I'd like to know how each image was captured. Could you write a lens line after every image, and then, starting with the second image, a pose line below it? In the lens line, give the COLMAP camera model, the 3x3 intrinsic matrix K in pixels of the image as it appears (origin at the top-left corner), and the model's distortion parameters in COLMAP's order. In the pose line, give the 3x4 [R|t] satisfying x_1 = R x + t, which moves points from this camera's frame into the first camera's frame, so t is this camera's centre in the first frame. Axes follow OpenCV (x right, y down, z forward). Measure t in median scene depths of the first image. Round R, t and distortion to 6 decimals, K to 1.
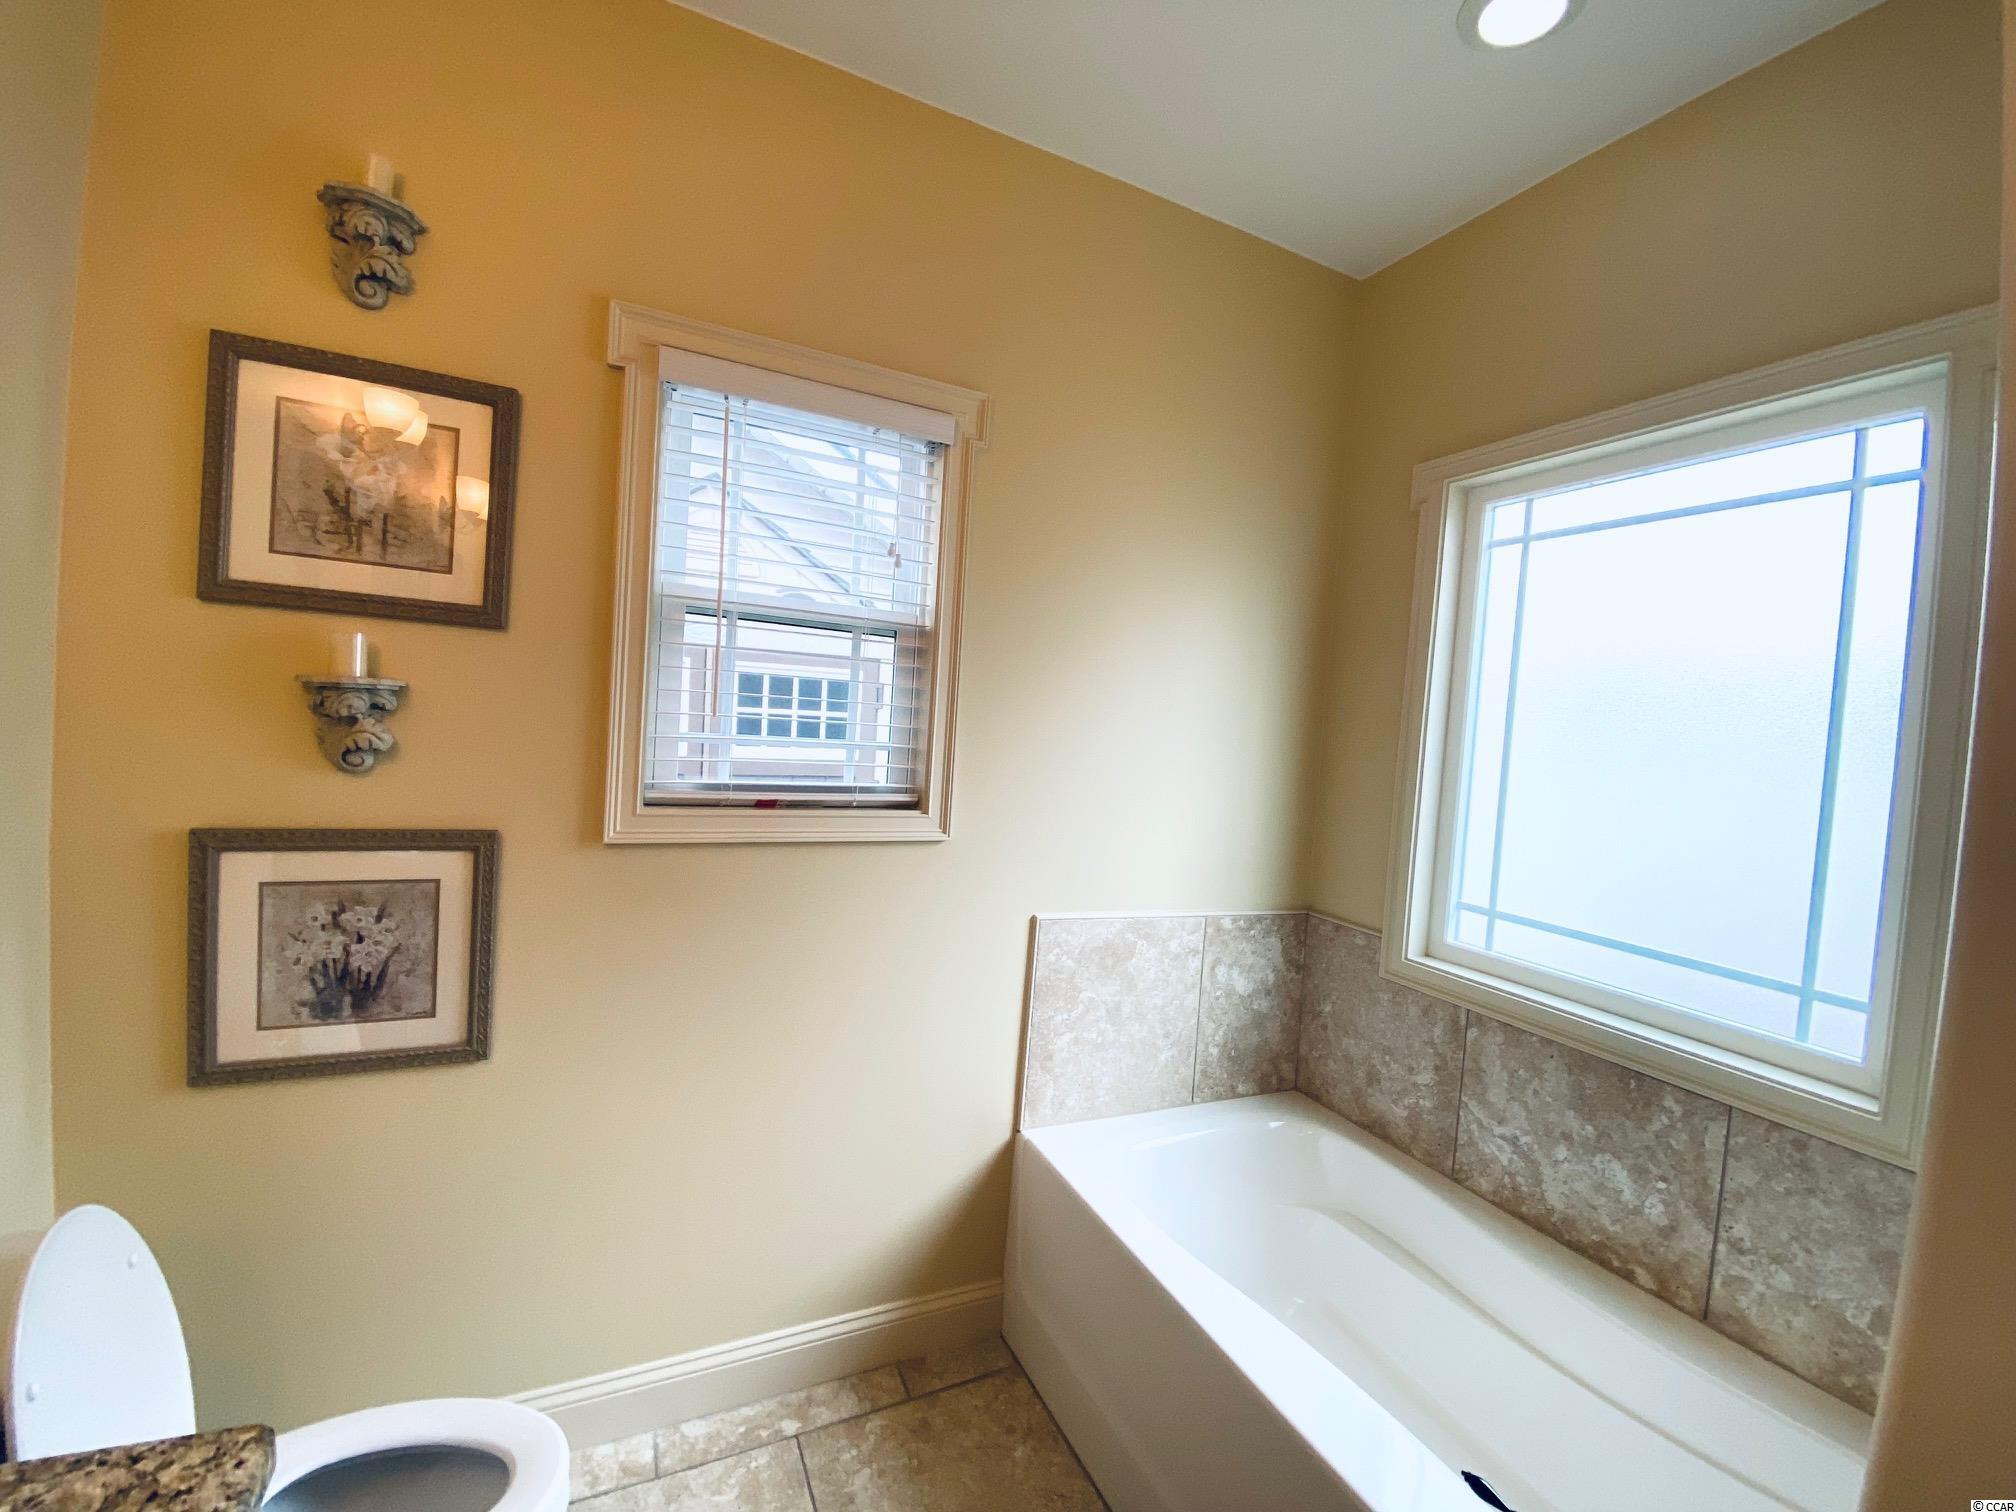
lens RADIAL K [[822.2, 0, 1023.1], [0, 822.2, 757.5], [0, 0, 1]] dist [-0.007897, -0.001246]
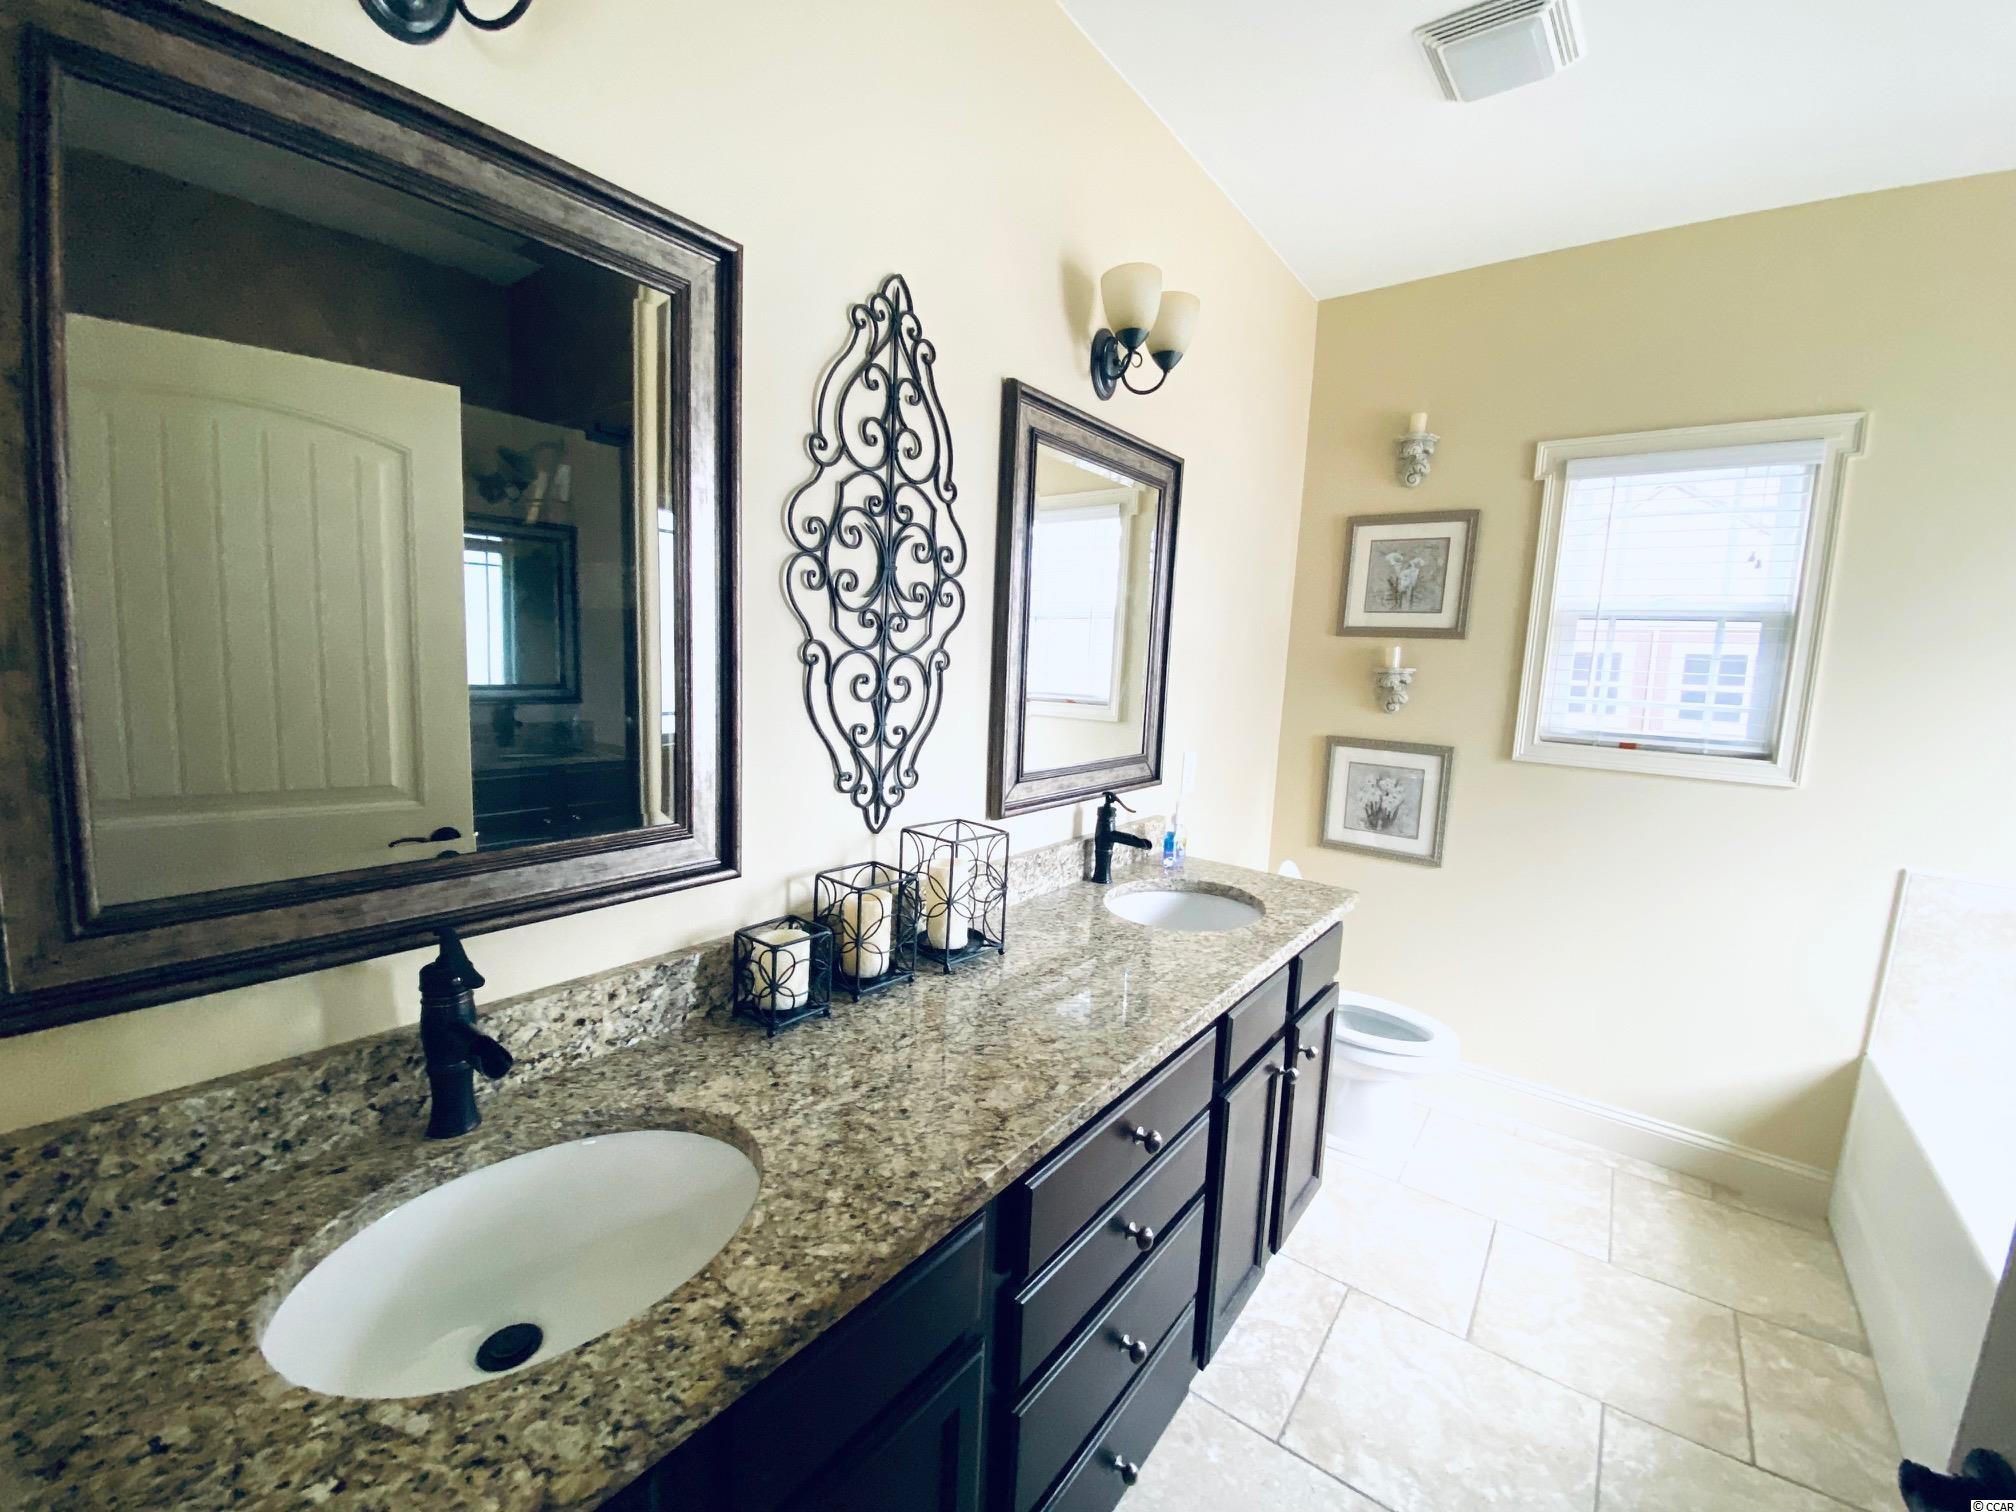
lens RADIAL K [[822.2, 0, 1018.8], [0, 822.2, 755.6], [0, 0, 1]] dist [-0.007897, -0.001246]
pose [[0.464032, 0.064117, -0.883495, 0.533712], [-0.050619, 0.997667, 0.045817, 0.069115], [0.884371, 0.023461, 0.466194, -0.725246]]
